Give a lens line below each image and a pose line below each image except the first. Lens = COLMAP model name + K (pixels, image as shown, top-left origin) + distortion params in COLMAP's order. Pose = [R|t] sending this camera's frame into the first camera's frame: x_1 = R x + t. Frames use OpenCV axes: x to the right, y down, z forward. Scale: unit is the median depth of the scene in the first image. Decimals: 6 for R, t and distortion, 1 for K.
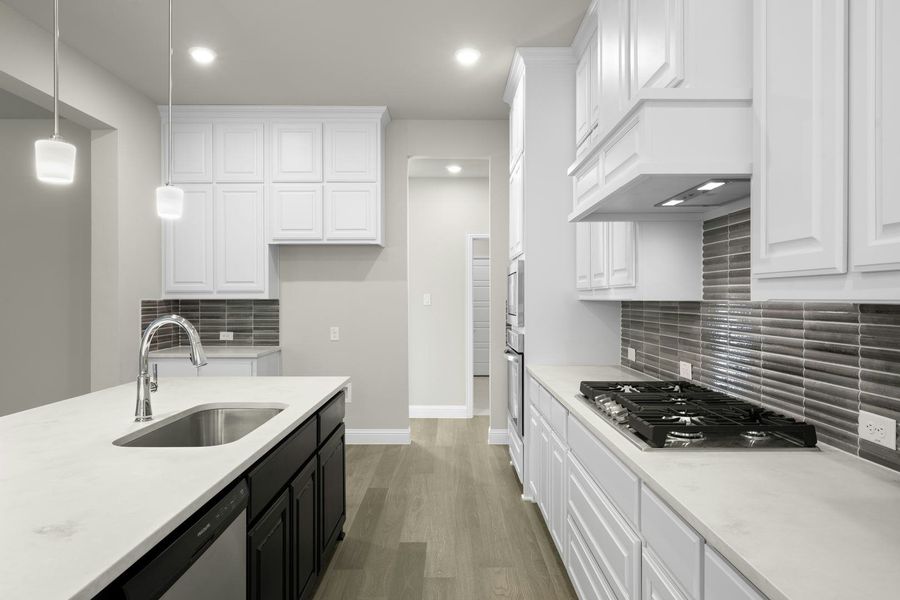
lens RADIAL K [[550.5, 0, 450.2], [0, 550.5, 301.1], [0, 0, 1]] dist [0.007570, 0.001538]
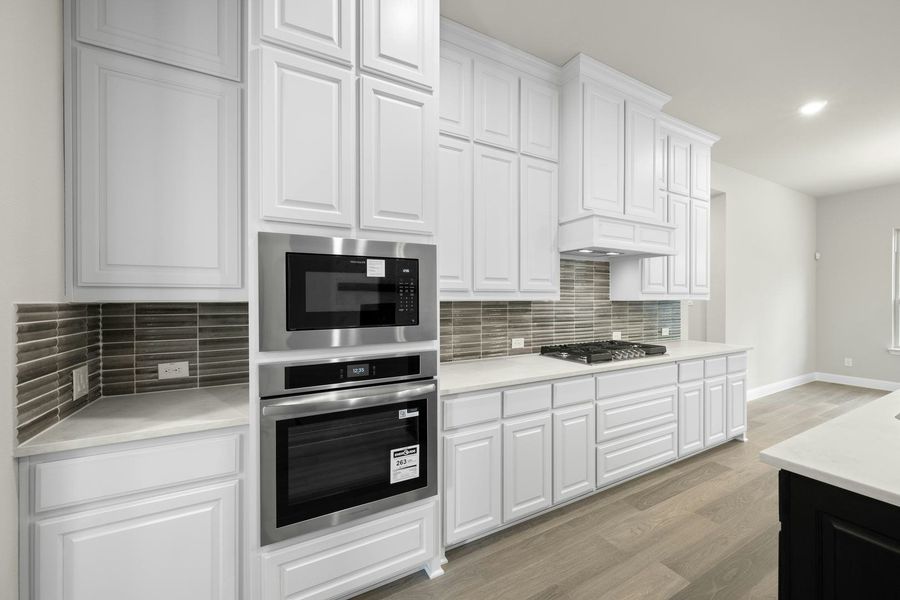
lens RADIAL K [[350.5, 0, 450.7], [0, 350.5, 301.4], [0, 0, 1]] dist [0.001970, 0.000157]
pose [[-0.476236, -0.005240, 0.879302, -0.218709], [0.003952, 0.999959, 0.008100, -0.004352], [-0.879308, 0.007332, -0.476196, 0.936397]]
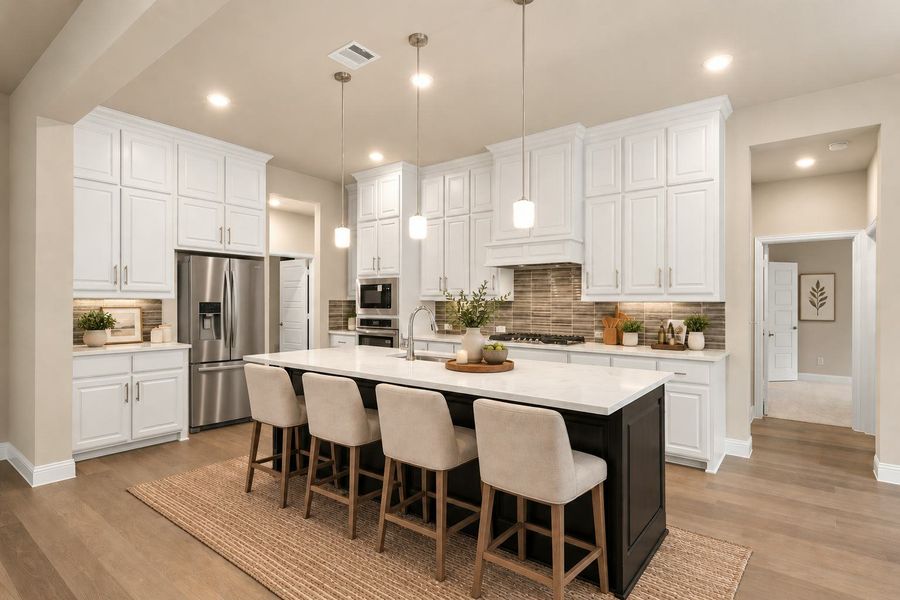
lens RADIAL K [[450.1, 0, 455.9], [0, 450.1, 302.5], [0, 0, 1]] dist [0.005177, -0.000465]
pose [[0.605009, 0.000248, 0.796219, -0.721829], [-0.001977, 0.999997, 0.001190, 0.003790], [-0.796216, -0.002295, 0.605007, -0.028472]]
